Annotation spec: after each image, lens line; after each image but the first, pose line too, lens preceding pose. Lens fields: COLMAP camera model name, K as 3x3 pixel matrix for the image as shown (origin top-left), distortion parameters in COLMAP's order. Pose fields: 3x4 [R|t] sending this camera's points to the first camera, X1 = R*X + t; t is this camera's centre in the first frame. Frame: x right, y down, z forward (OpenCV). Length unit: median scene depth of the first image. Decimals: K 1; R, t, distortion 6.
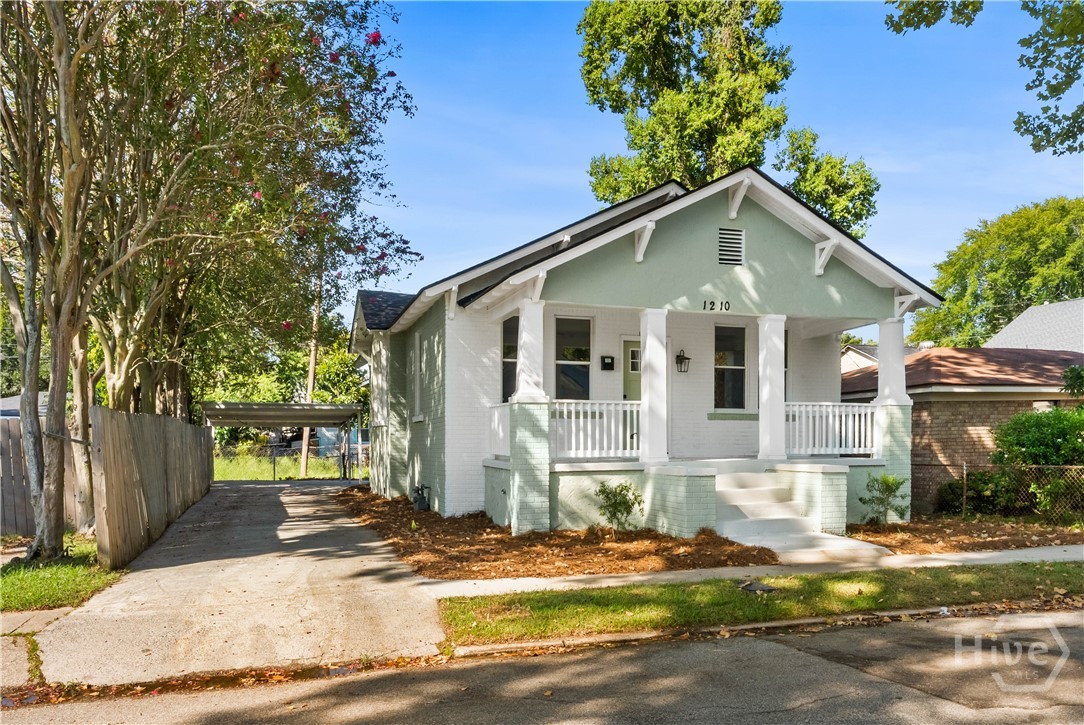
lens RADIAL K [[807.8, 0, 539.8], [0, 807.8, 417.5], [0, 0, 1]] dist [0.009926, 0.001492]
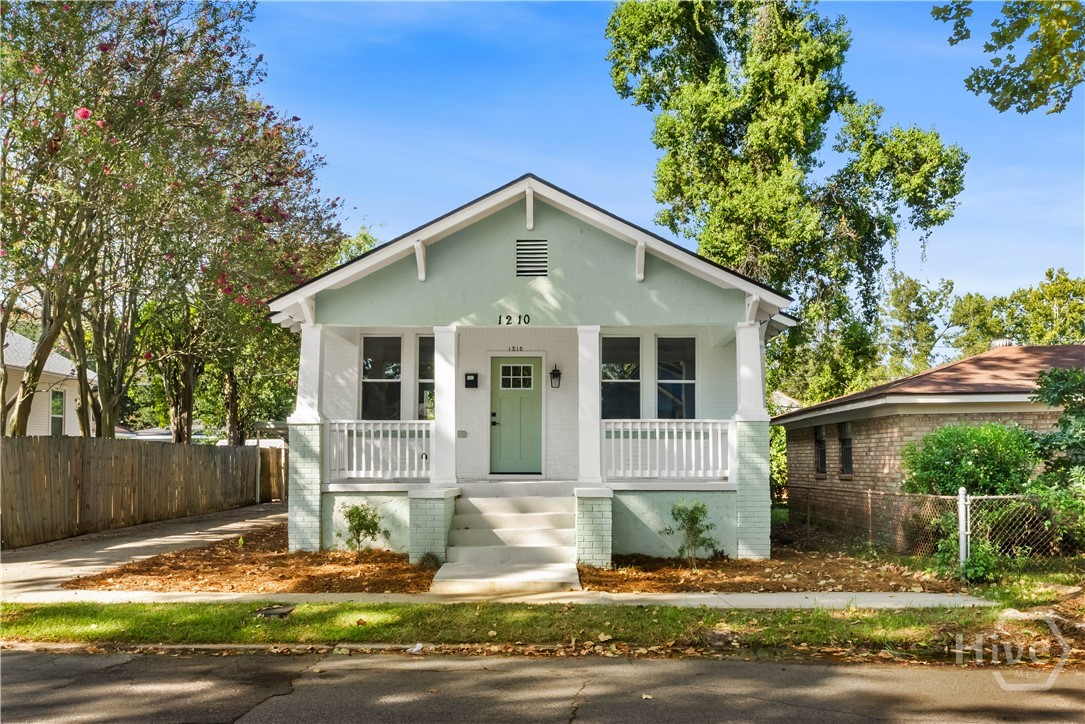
lens RADIAL K [[864.9, 0, 542.5], [0, 864.9, 362.0], [0, 0, 1]] dist [0.003036, 0.001273]
pose [[0.945957, -0.032014, -0.322707, 0.537395], [0.005927, 0.996656, -0.081497, -0.004417], [0.324237, 0.075180, 0.942984, 0.044727]]
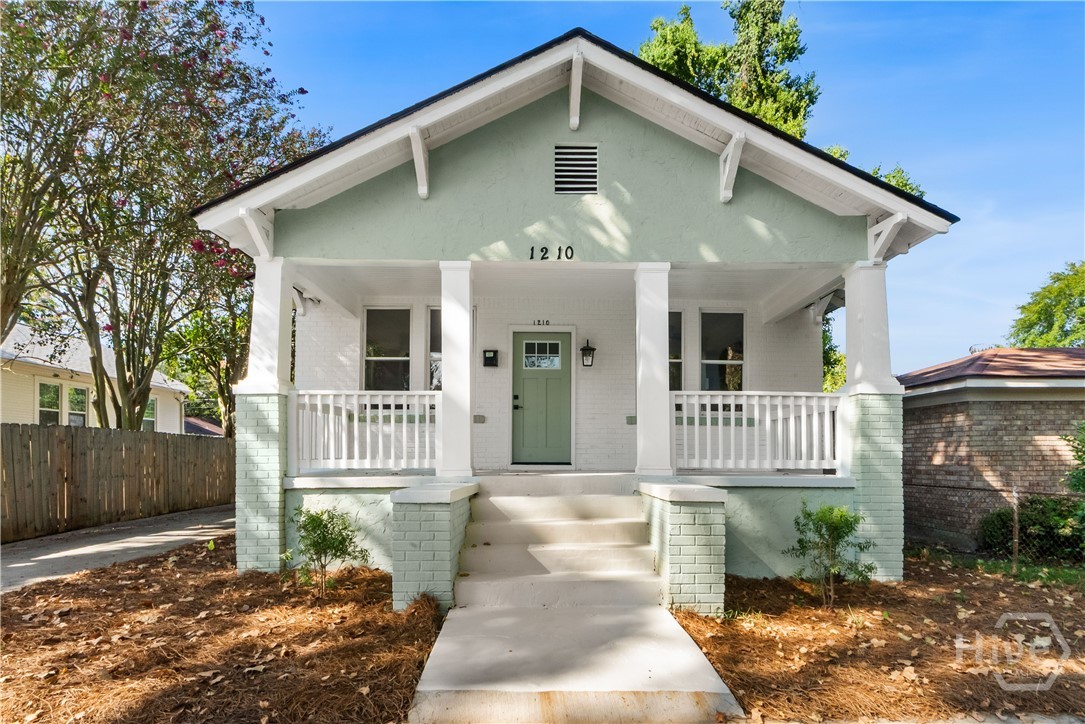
lens RADIAL K [[515.6, 0, 539.1], [0, 515.6, 422.1], [0, 0, 1]] dist [0.004227, 0.000272]
pose [[0.952990, -0.014776, -0.302641, 0.315579], [0.002184, 0.999119, -0.041903, 0.023901], [0.302993, 0.039272, 0.952183, 0.537087]]
